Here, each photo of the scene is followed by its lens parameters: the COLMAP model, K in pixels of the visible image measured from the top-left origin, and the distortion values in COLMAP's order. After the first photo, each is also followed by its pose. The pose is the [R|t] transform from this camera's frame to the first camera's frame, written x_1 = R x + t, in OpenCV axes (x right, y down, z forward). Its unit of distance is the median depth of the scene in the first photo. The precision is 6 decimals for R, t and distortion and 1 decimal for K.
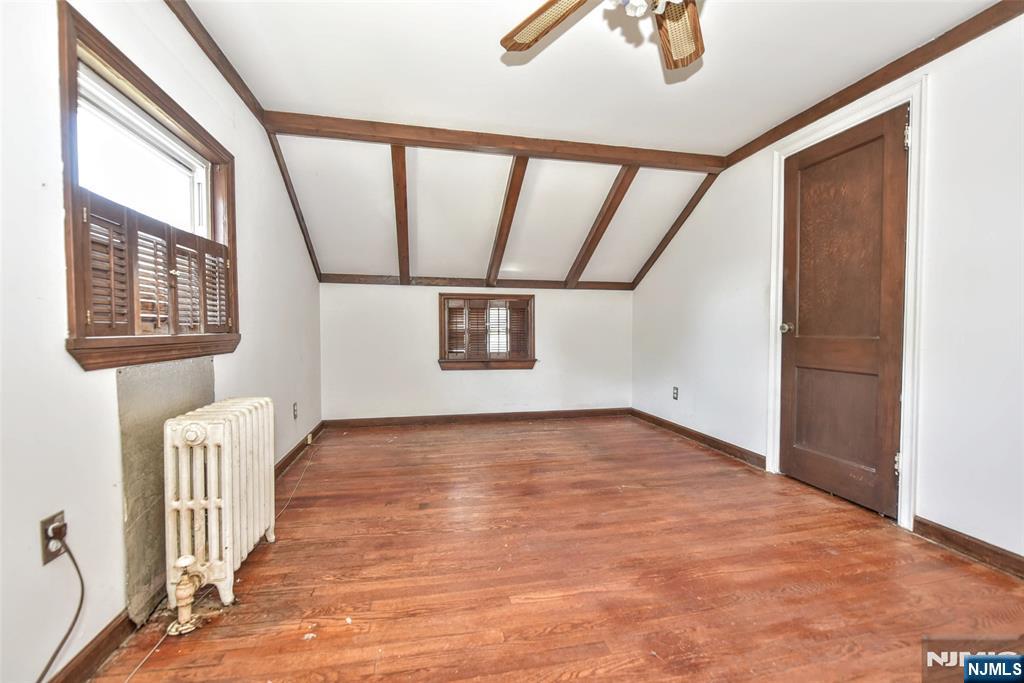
lens RADIAL K [[426.5, 0, 512.0], [0, 426.5, 341.5], [0, 0, 1]] dist [-0.009194, -0.000432]
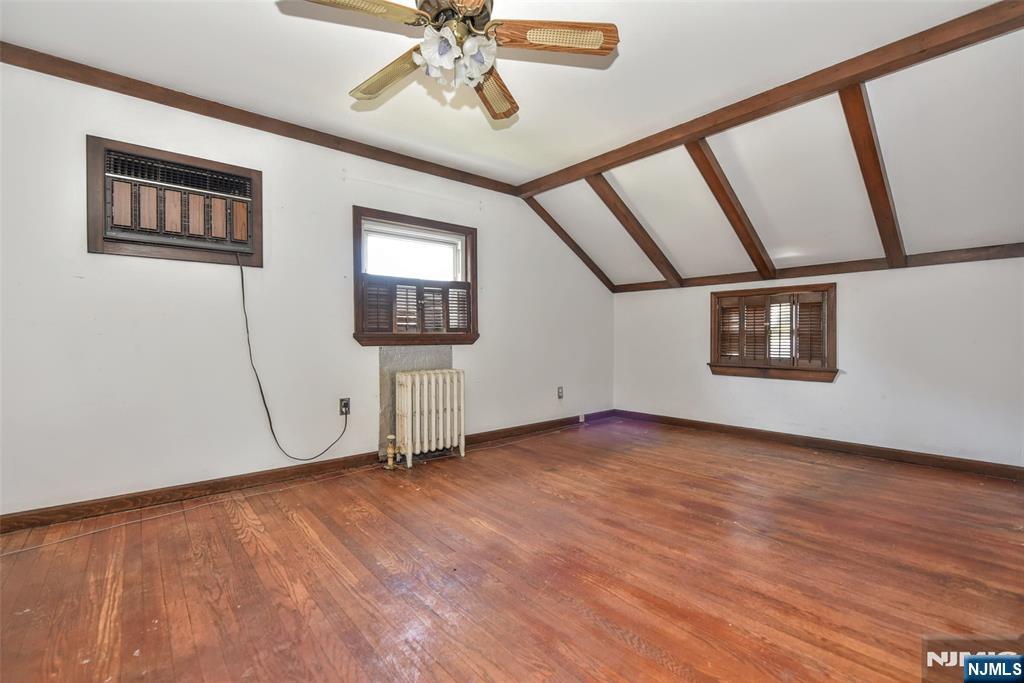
lens RADIAL K [[451.0, 0, 512.0], [0, 451.0, 341.5], [0, 0, 1]] dist [-0.015277, 0.000009]
pose [[0.474141, 0.006393, -0.880426, 0.880427], [-0.022473, 0.999736, -0.004843, 0.017401], [0.880162, 0.022082, 0.474159, 0.254750]]
